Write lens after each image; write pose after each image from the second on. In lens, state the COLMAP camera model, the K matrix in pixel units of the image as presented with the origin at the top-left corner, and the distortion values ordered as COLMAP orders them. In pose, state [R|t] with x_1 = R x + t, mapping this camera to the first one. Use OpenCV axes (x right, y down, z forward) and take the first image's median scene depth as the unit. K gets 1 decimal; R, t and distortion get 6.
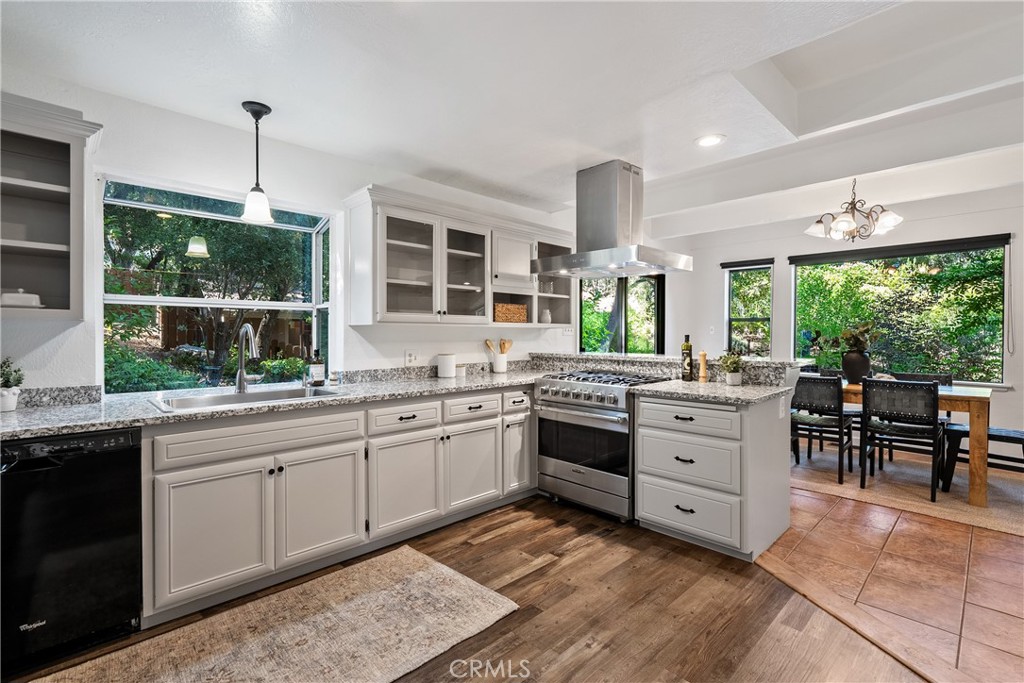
lens RADIAL K [[464.9, 0, 514.4], [0, 464.9, 345.9], [0, 0, 1]] dist [0.001713, 0.000269]
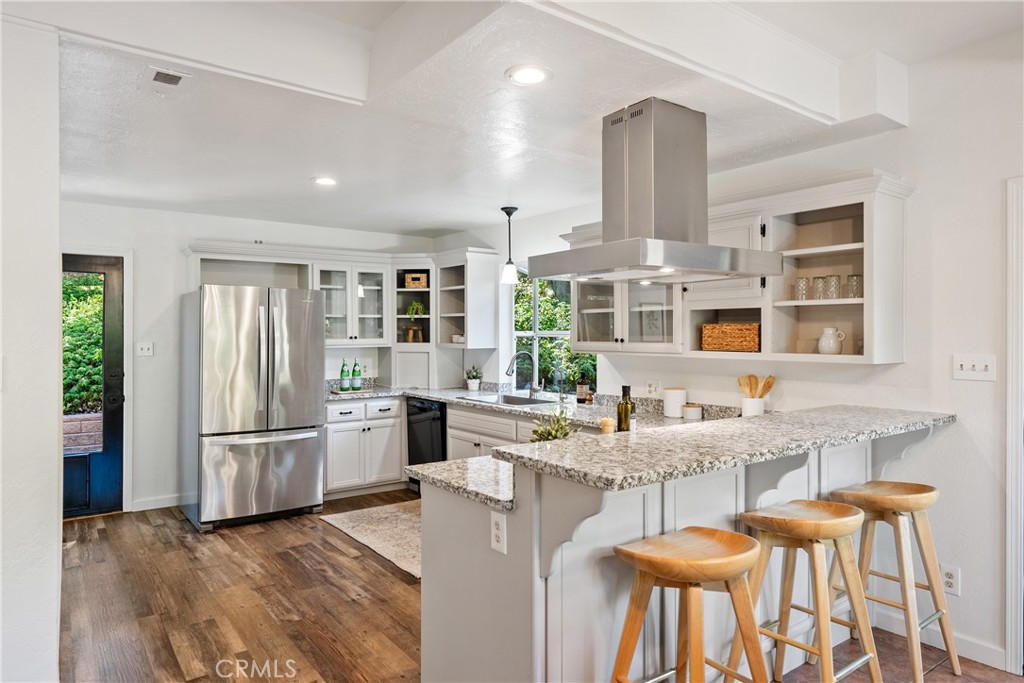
lens RADIAL K [[632.4, 0, 512.0], [0, 632.4, 341.5], [0, 0, 1]] dist [-0.002903, -0.000327]
pose [[-0.129359, 0.007011, -0.991573, 1.498813], [-0.029986, 0.999490, 0.010979, -0.103591], [0.991144, 0.031154, -0.129083, 1.286643]]
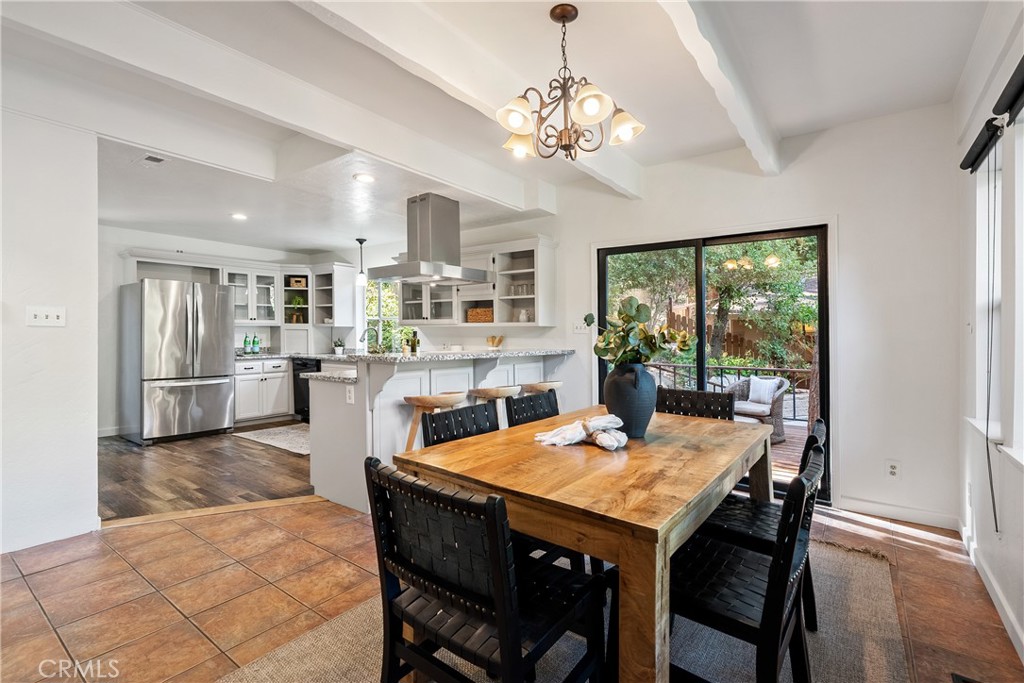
lens RADIAL K [[464.9, 0, 514.4], [0, 464.9, 345.9], [0, 0, 1]] dist [0.001713, 0.000269]
pose [[0.167343, 0.026255, -0.985549, 2.051879], [-0.032257, 0.999256, 0.021143, -0.025509], [0.985371, 0.028253, 0.168065, 1.402813]]
